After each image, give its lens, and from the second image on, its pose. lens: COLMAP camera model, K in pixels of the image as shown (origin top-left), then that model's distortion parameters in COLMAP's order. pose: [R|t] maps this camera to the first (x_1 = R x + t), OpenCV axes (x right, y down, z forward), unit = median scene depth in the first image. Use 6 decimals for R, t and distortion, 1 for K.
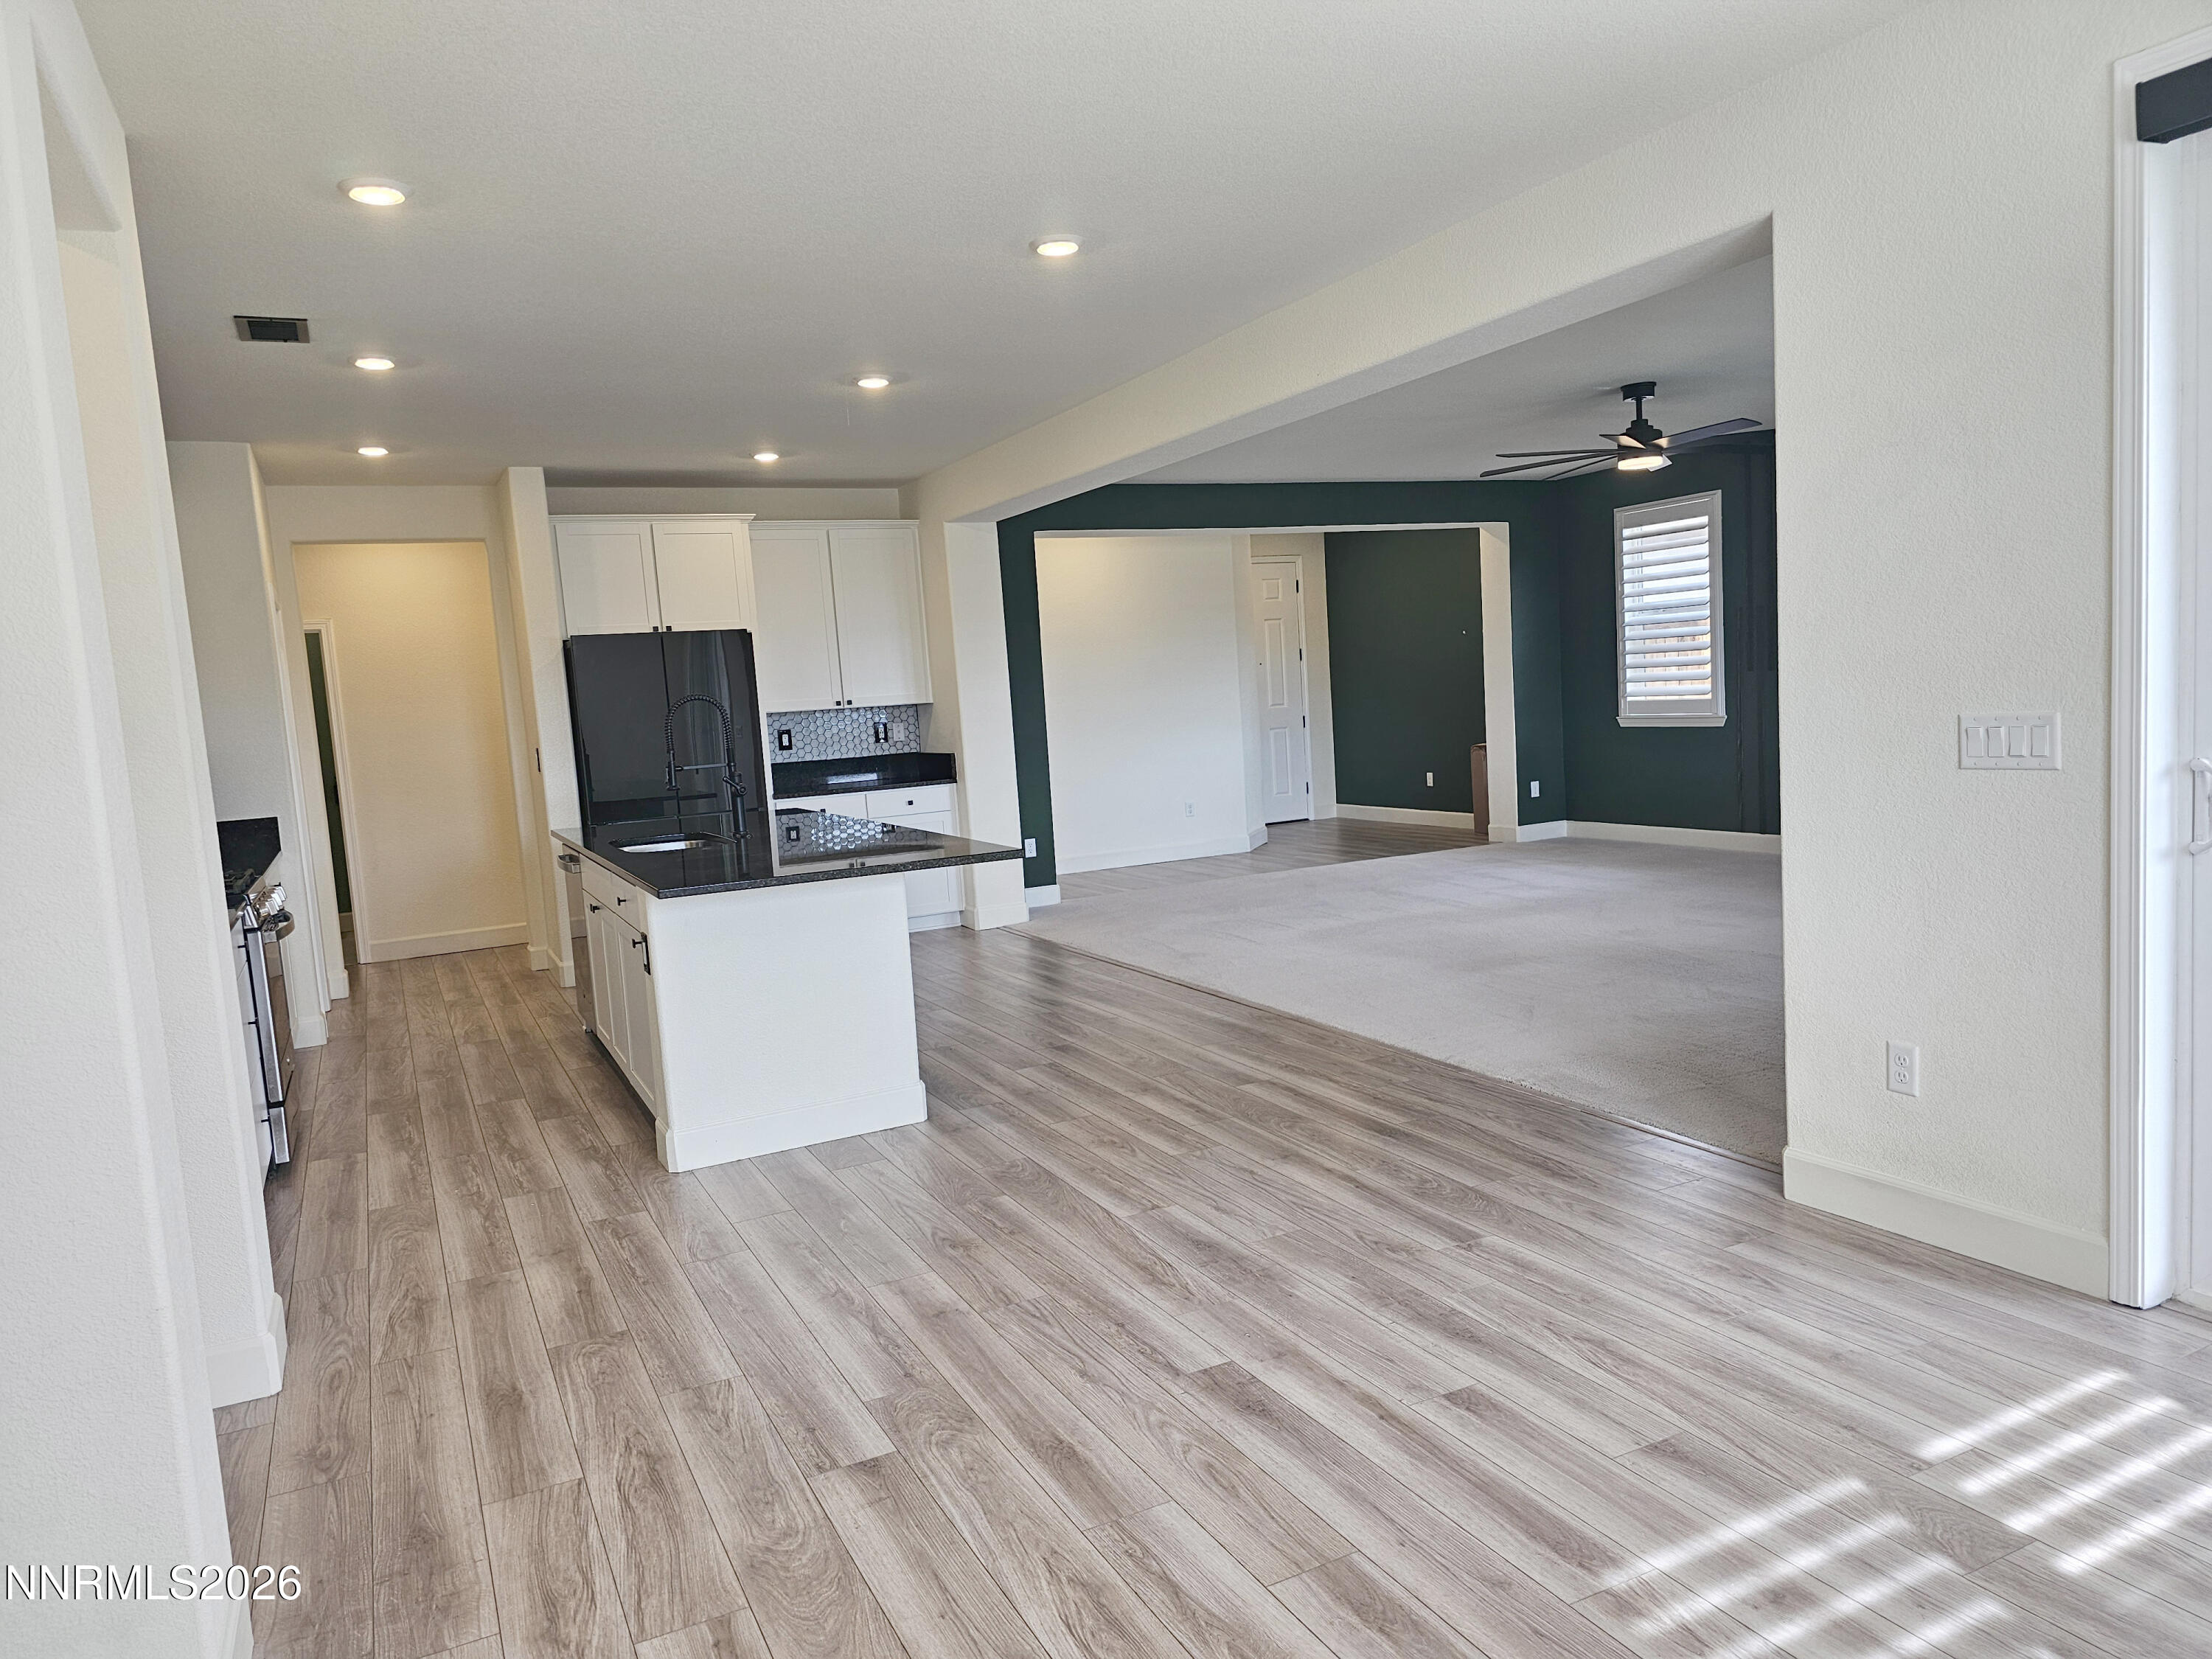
lens RADIAL K [[1472.5, 0, 1097.1], [0, 1472.5, 822.3], [0, 0, 1]] dist [0.082991, -0.091691]
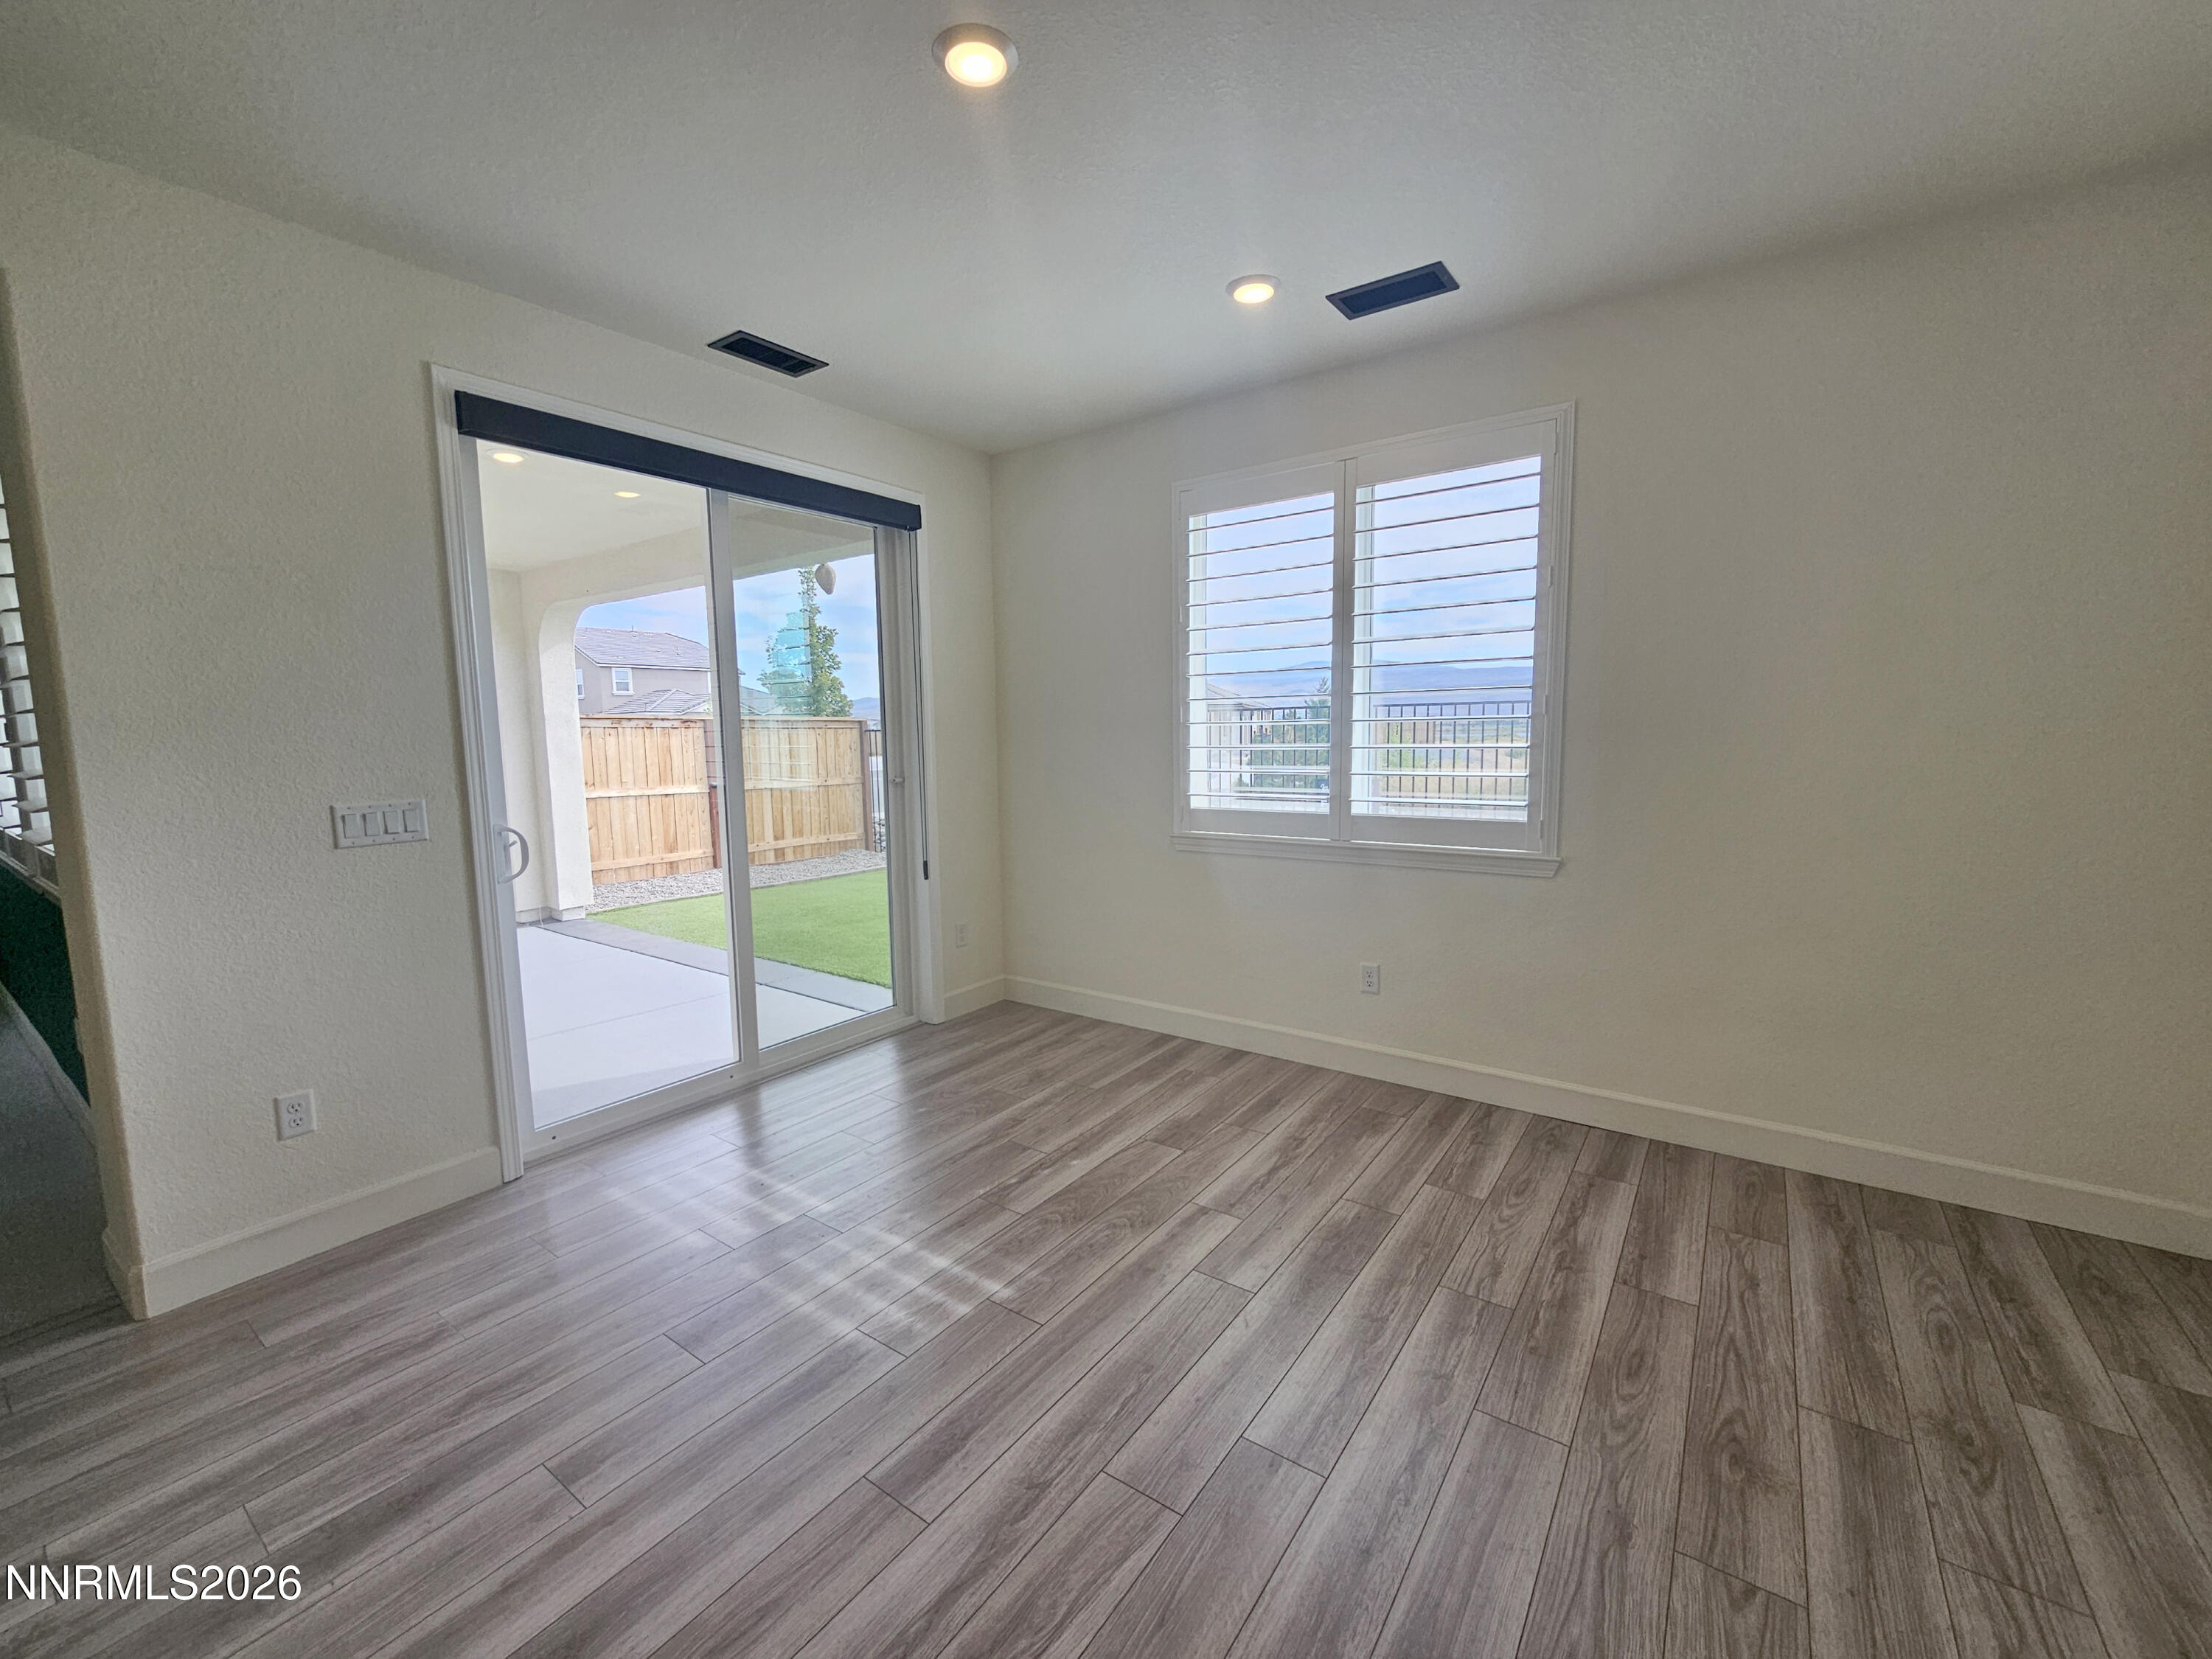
lens RADIAL K [[906.3, 0, 1095.0], [0, 906.3, 836.8], [0, 0, 1]] dist [0.001059, 0.000216]
pose [[-0.469674, -0.026805, 0.882433, -0.112100], [0.120548, 0.988230, 0.094180, -0.011837], [-0.874571, 0.150610, -0.460915, 0.232938]]
